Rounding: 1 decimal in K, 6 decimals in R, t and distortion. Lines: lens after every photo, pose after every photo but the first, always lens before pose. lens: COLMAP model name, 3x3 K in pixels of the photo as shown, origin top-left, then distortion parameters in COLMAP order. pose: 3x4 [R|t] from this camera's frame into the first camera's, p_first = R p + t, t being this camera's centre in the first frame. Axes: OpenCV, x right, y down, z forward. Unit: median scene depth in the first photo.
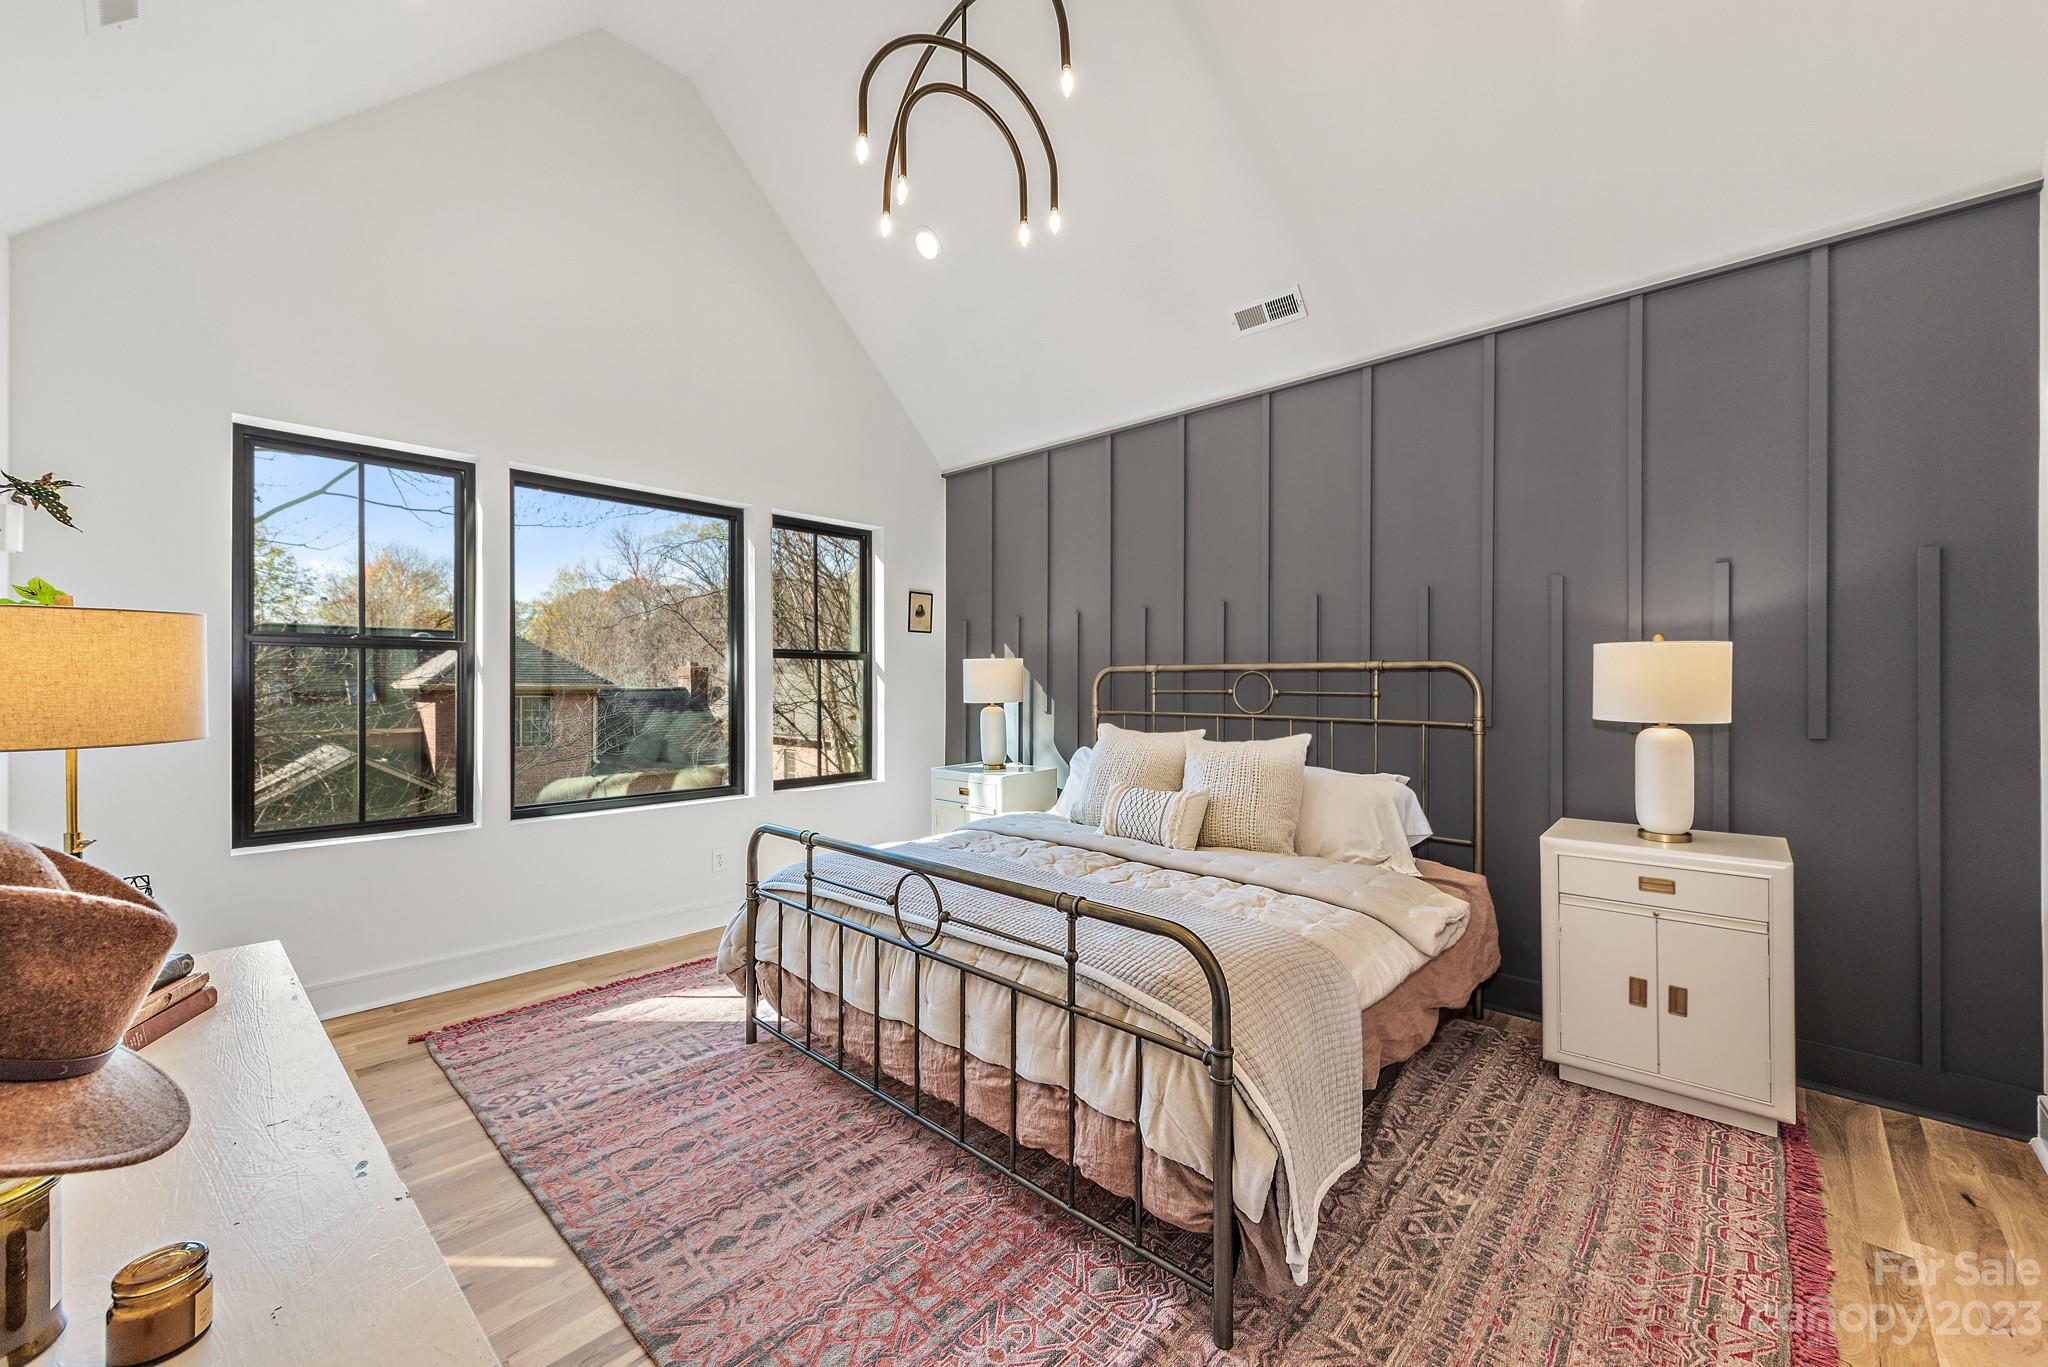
lens RADIAL K [[803.1, 0, 1040.7], [0, 803.1, 688.2], [0, 0, 1]] dist [0.009211, -0.001115]
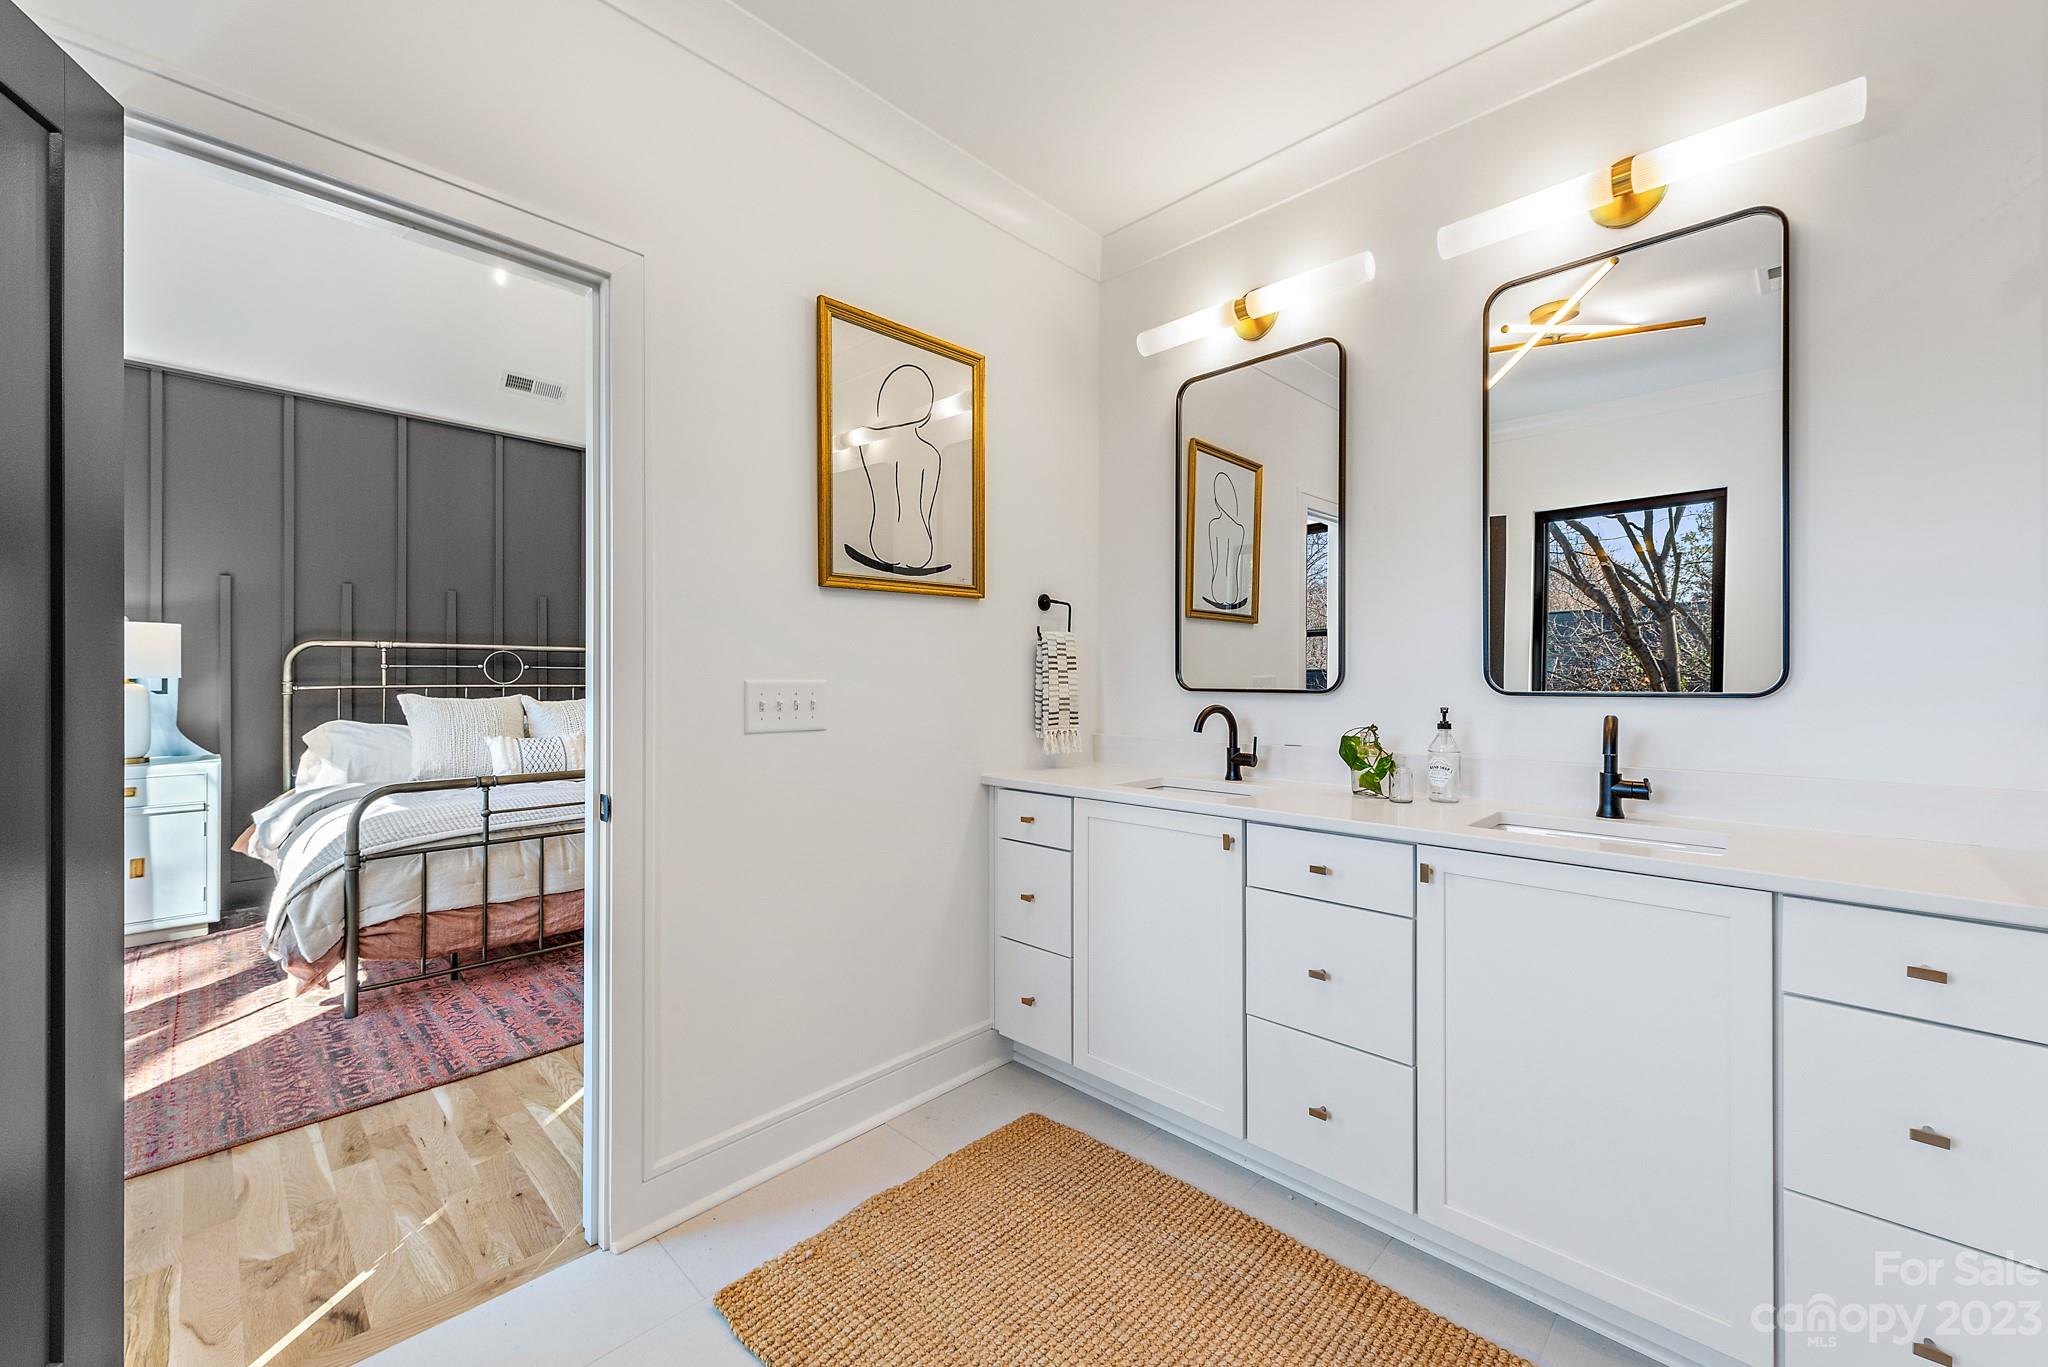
lens RADIAL K [[803.1, 0, 1036.3], [0, 803.1, 674.3], [0, 0, 1]] dist [0.009211, -0.001115]
pose [[0.021347, 0.003190, 0.999767, -1.337167], [0.004217, 0.999986, -0.003280, 0.033182], [-0.999763, 0.004286, 0.021333, 0.151870]]
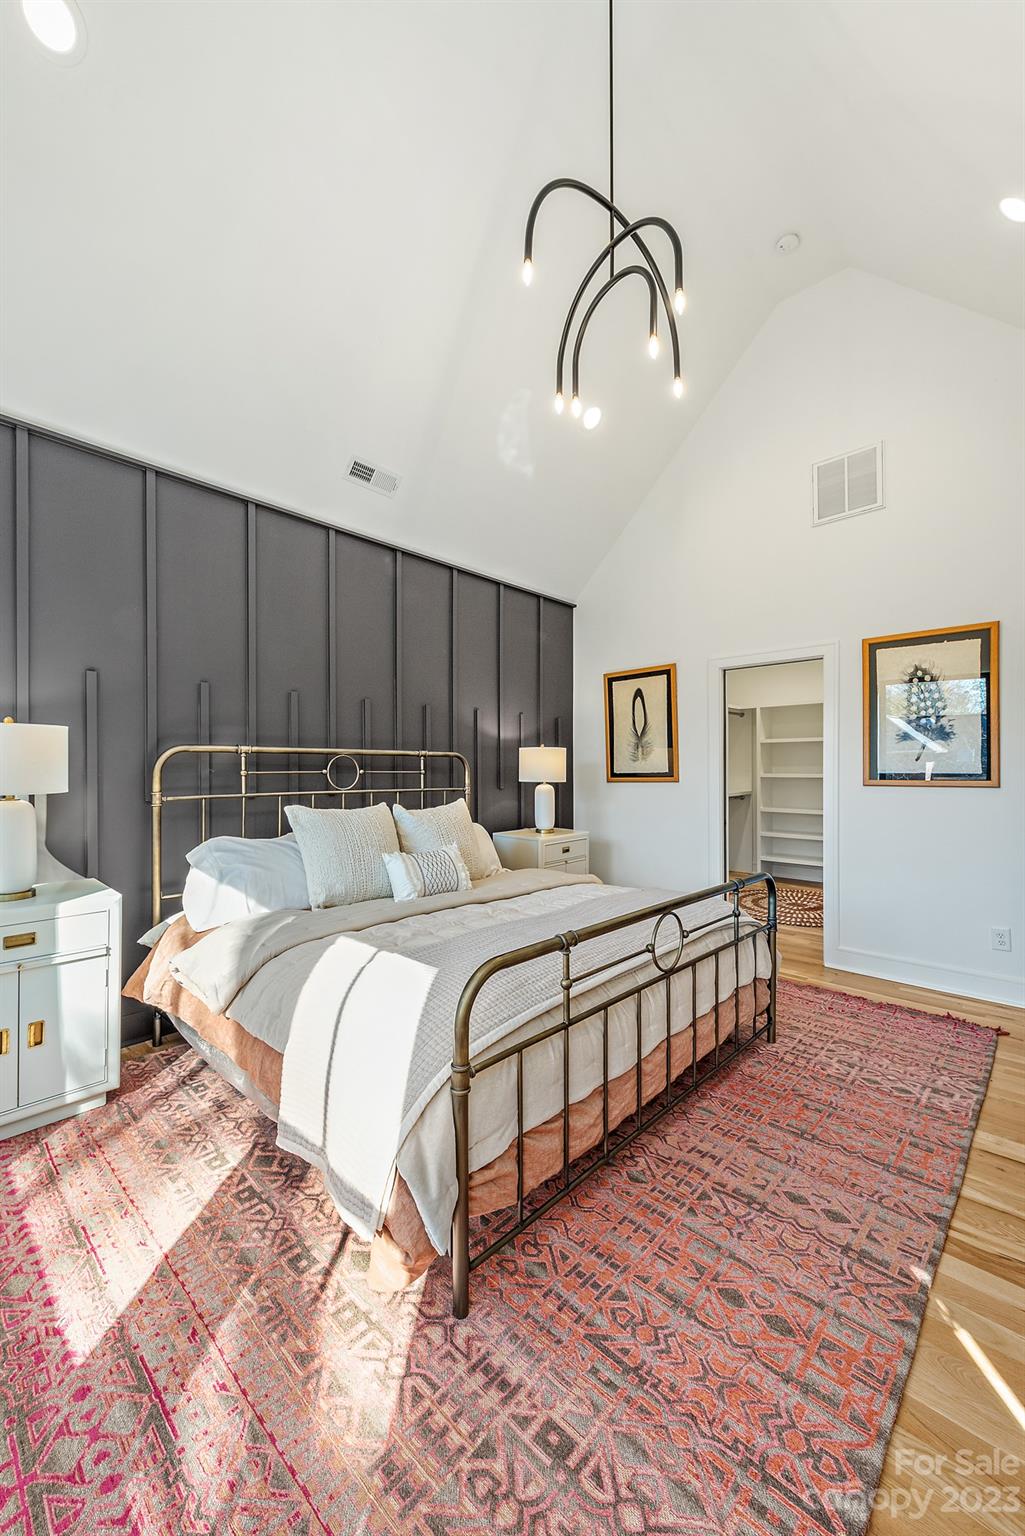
lens RADIAL K [[602.3, 0, 518.1], [0, 602.3, 763.9], [0, 0, 1]] dist [0.009211, -0.001115]
pose [[0.002807, 0.007513, 0.999968, -0.862045], [0.004861, 0.999960, -0.007526, 0.001909], [-0.999984, 0.004882, 0.002770, 0.962674]]
